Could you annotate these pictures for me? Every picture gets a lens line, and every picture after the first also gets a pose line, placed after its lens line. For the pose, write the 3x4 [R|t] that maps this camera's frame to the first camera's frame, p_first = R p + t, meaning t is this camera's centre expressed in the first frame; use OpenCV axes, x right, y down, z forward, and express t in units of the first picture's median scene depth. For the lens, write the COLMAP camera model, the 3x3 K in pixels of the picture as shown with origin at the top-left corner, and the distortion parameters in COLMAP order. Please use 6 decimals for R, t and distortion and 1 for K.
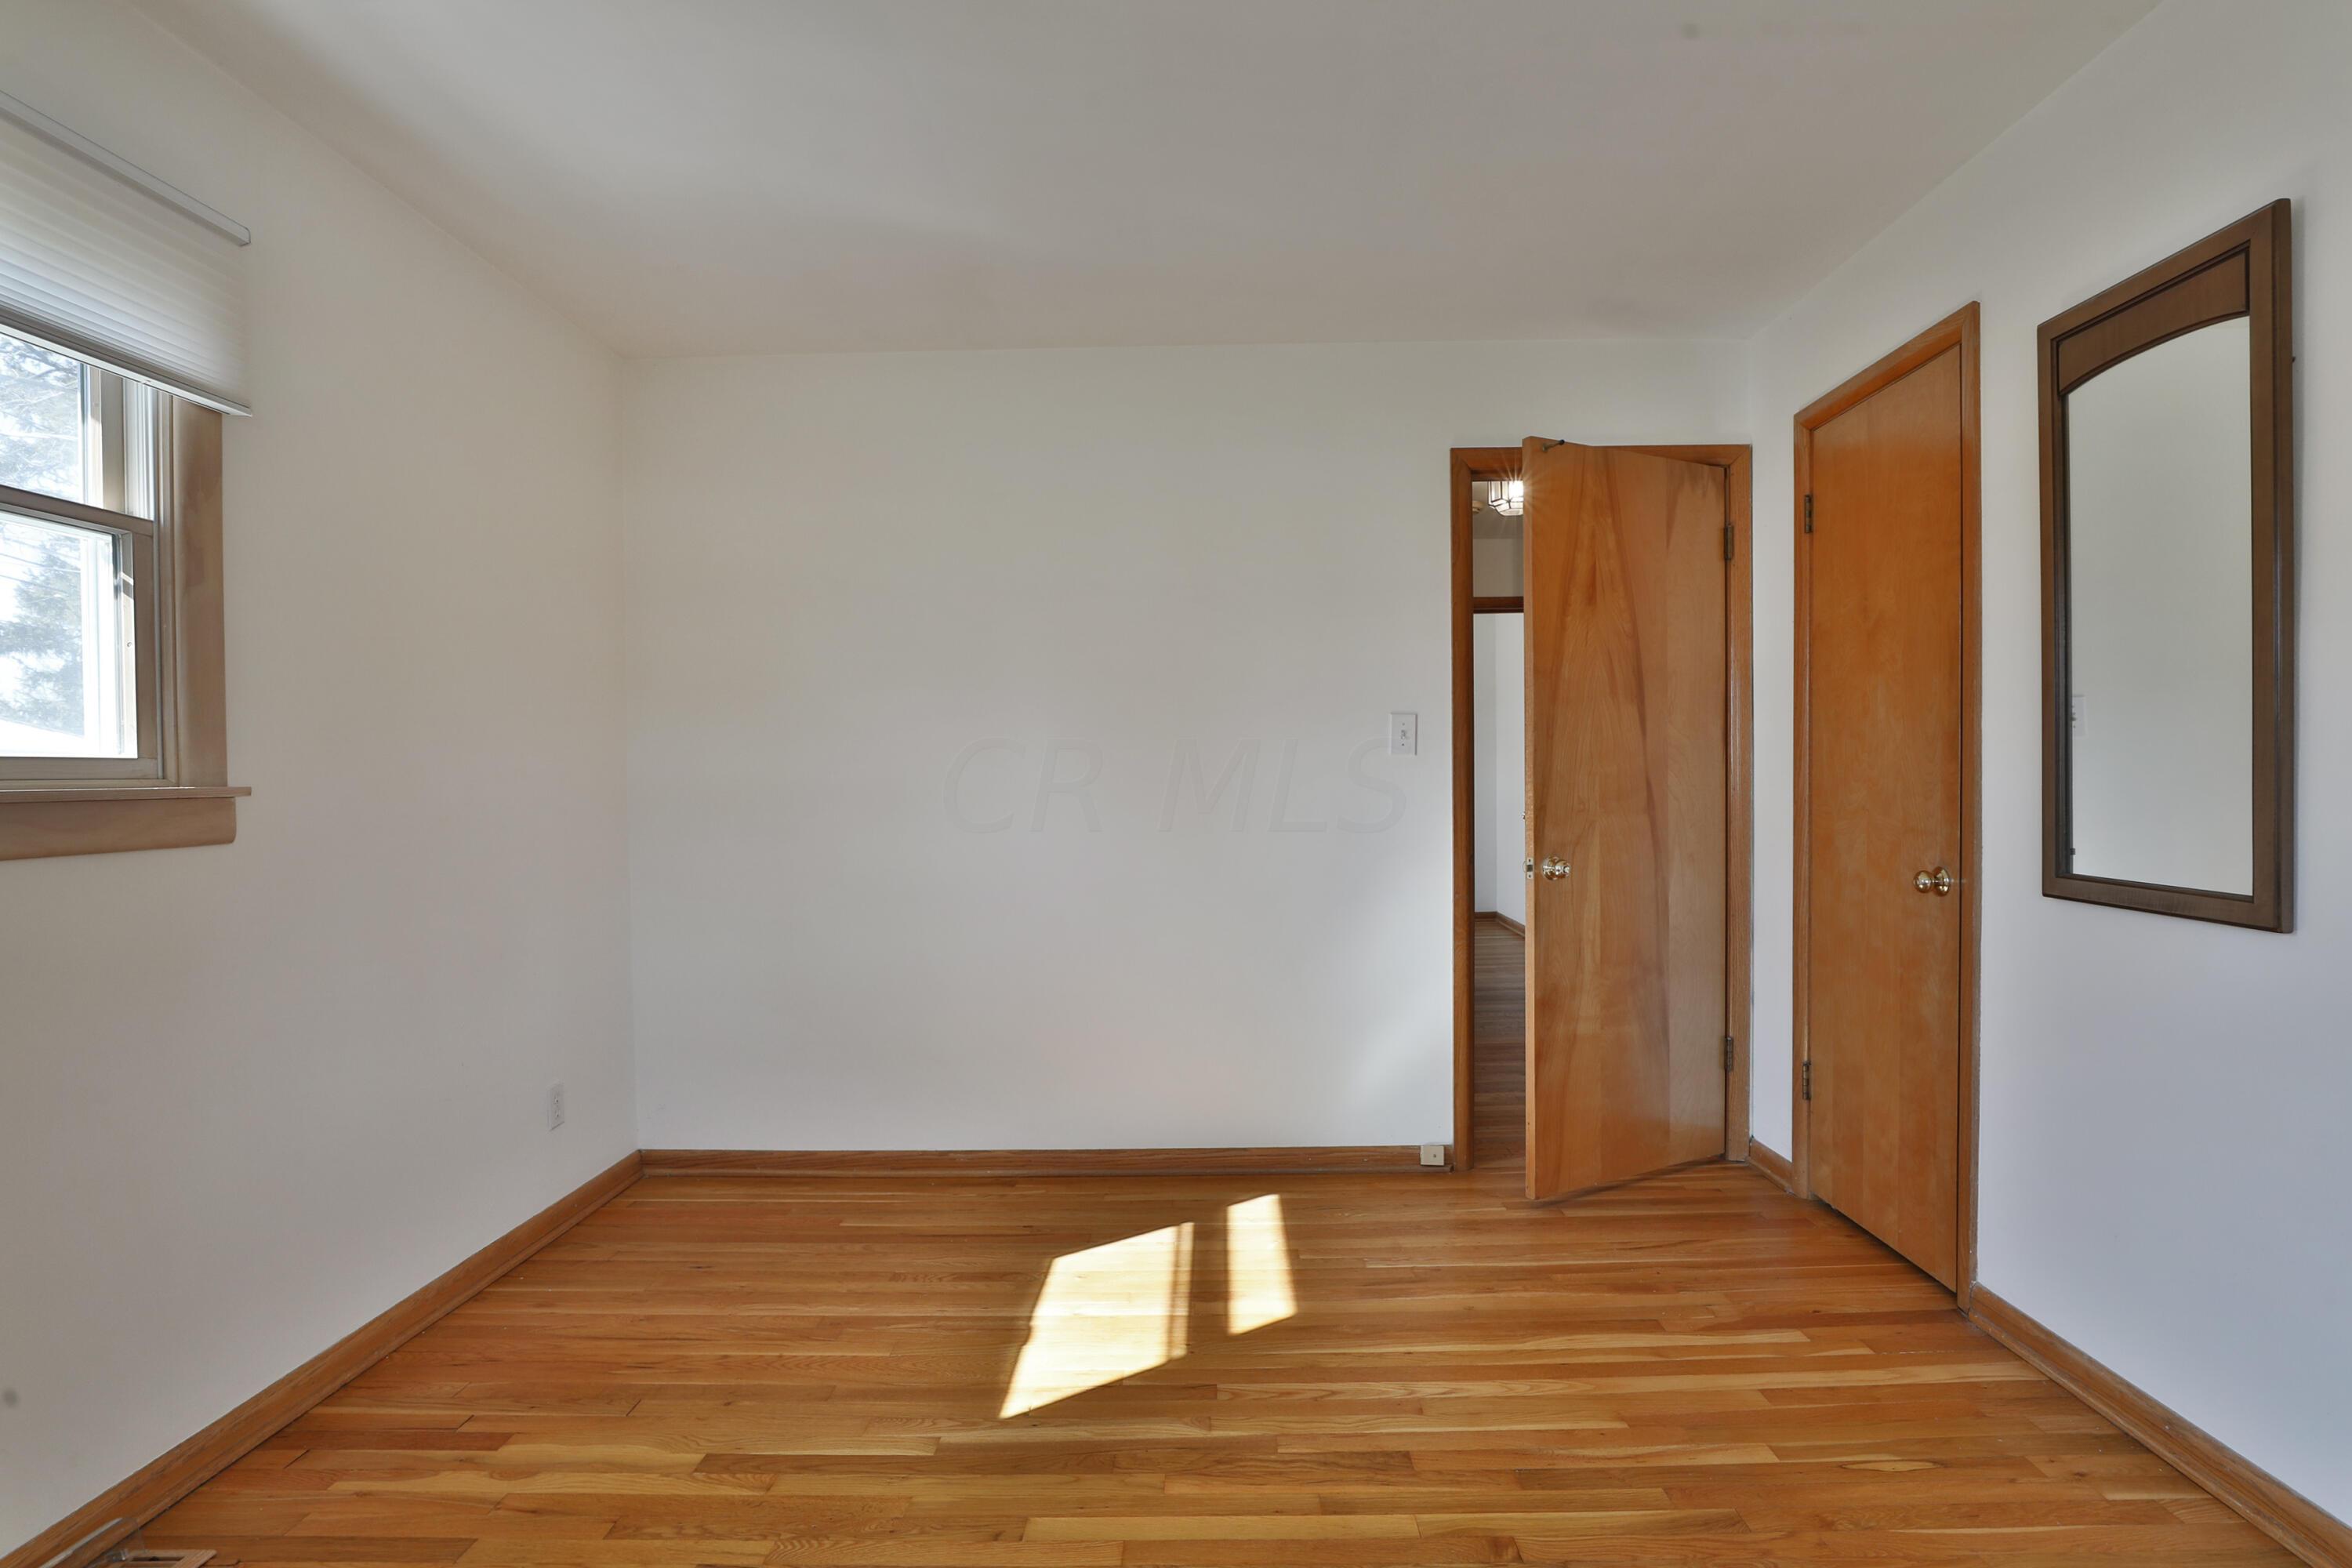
lens RADIAL K [[1190.9, 0, 1177.6], [0, 1190.9, 806.5], [0, 0, 1]] dist [-0.000309, 0.000863]
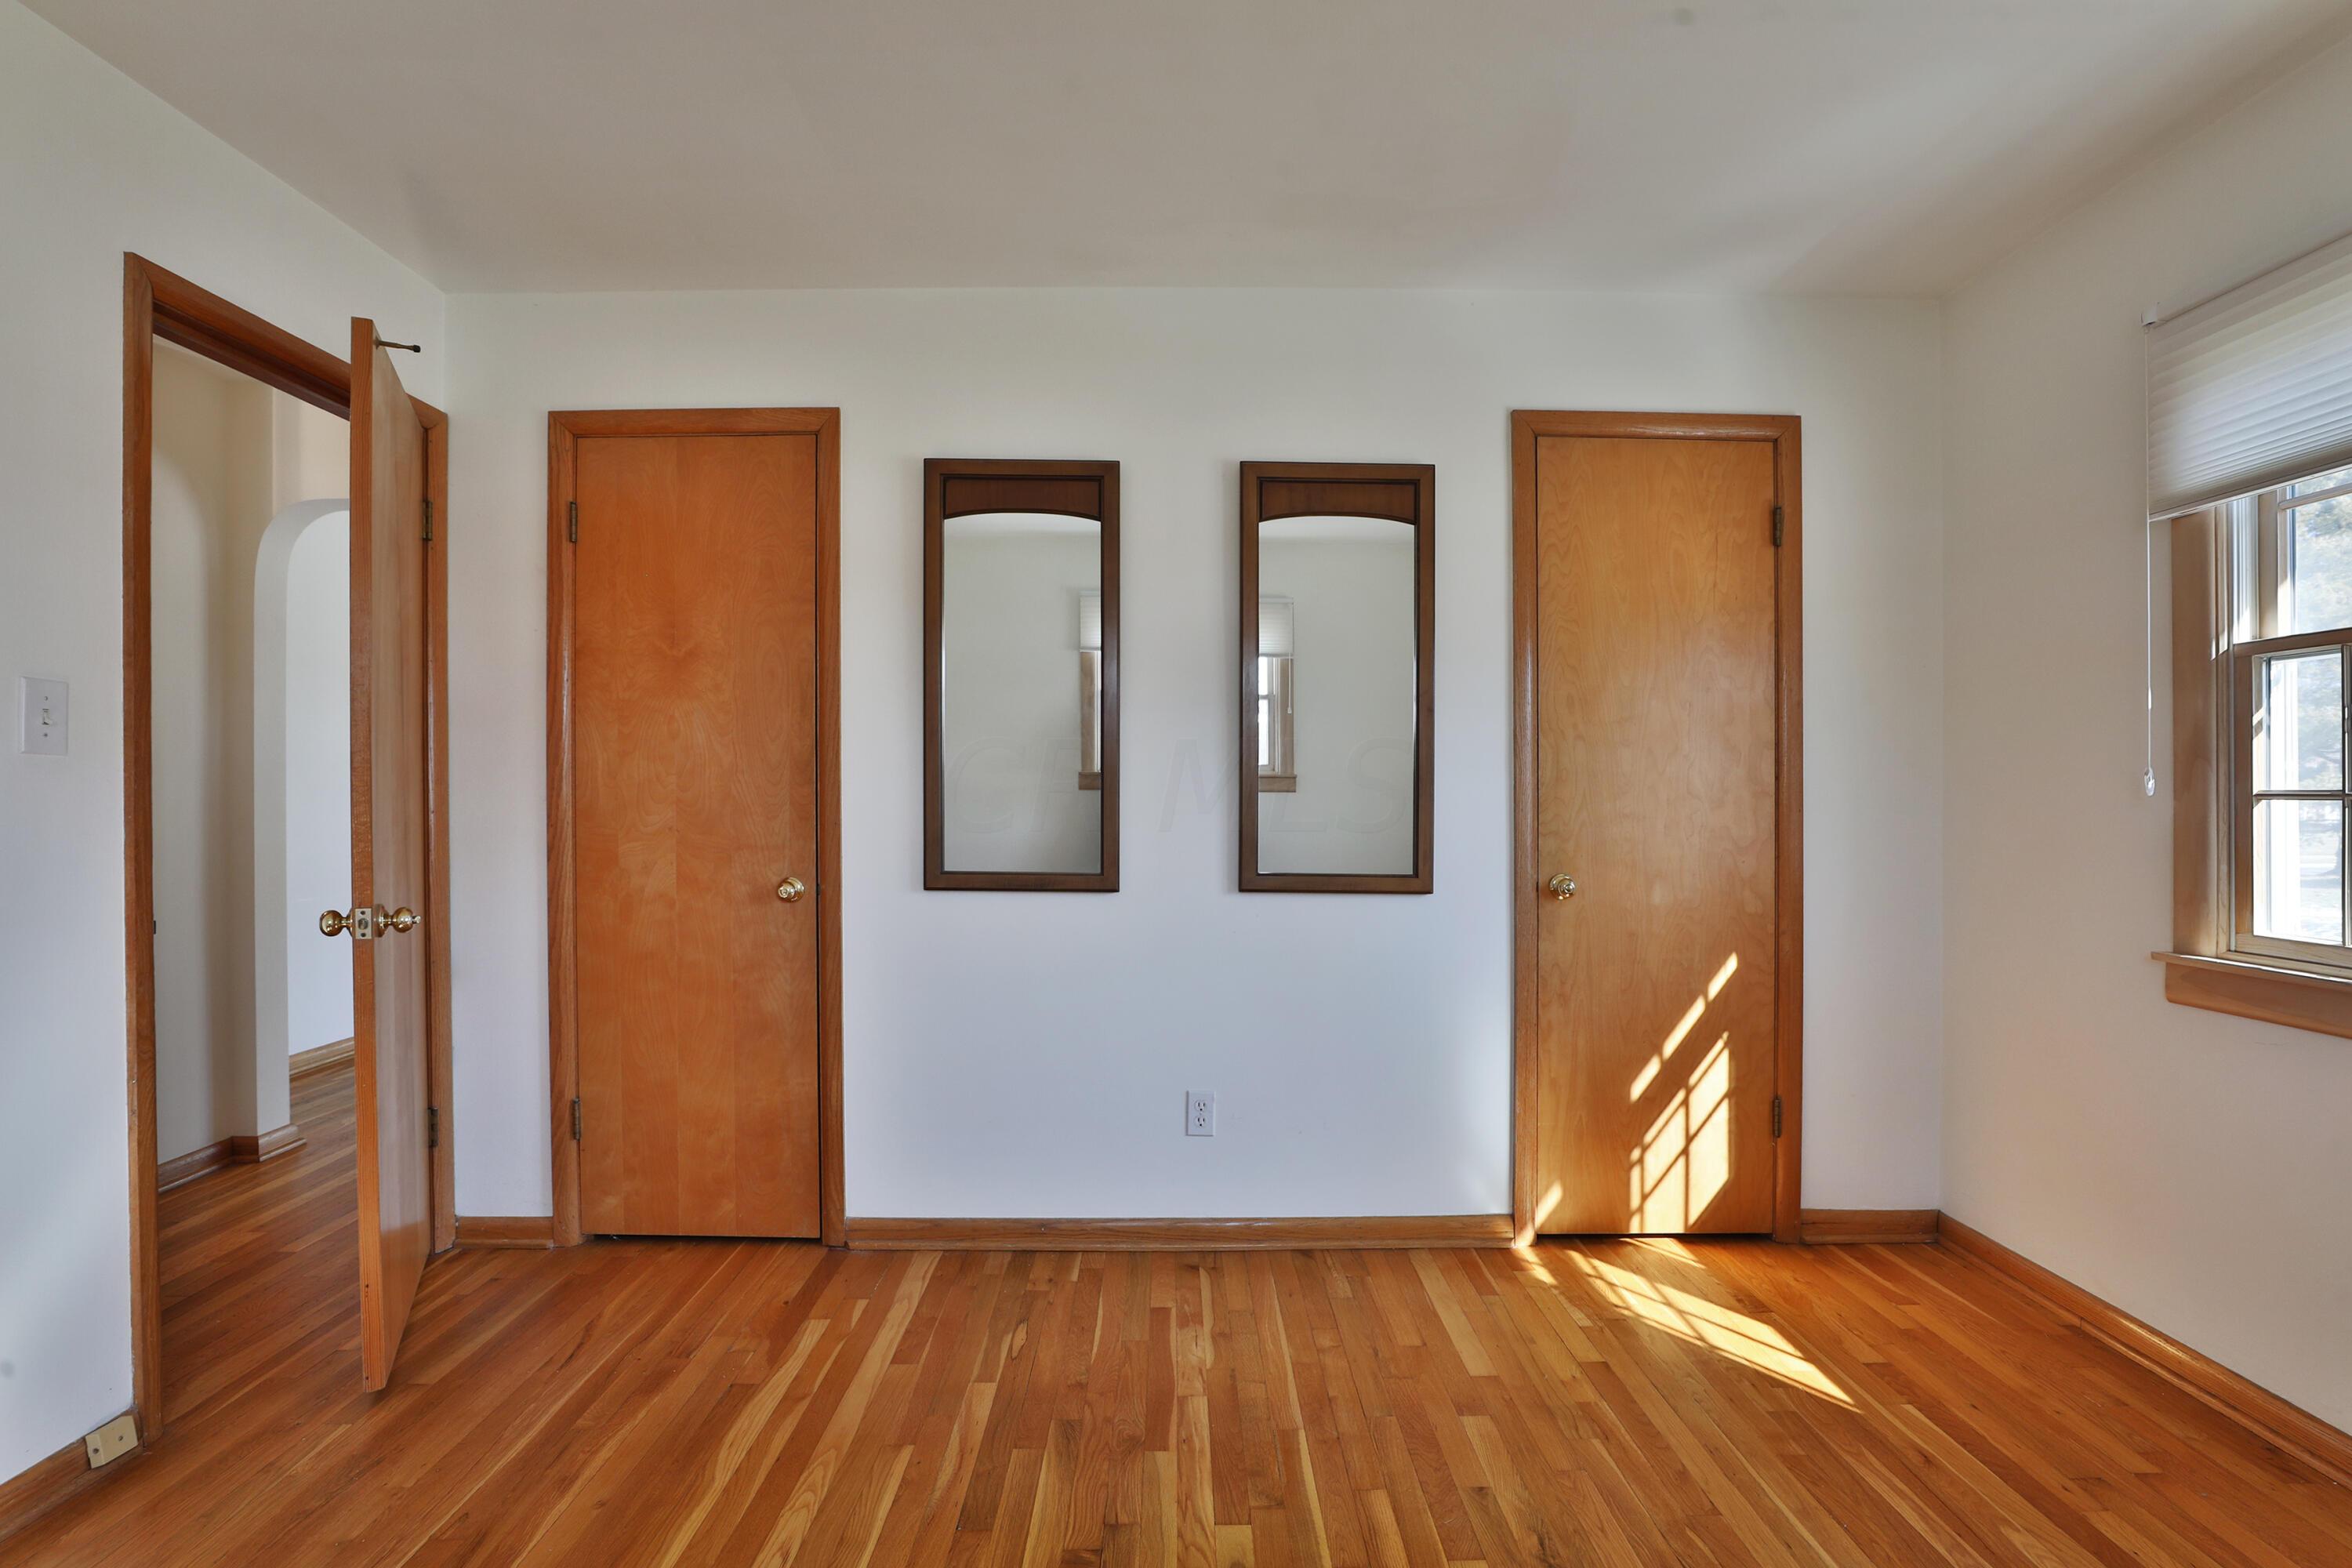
lens RADIAL K [[1190.9, 0, 1177.6], [0, 1190.9, 806.5], [0, 0, 1]] dist [-0.000309, 0.000863]
pose [[-0.027302, -0.003961, 0.999619, -0.529960], [0.021745, 0.999753, 0.004555, -0.014958], [-0.999391, 0.021861, -0.027209, 0.666623]]
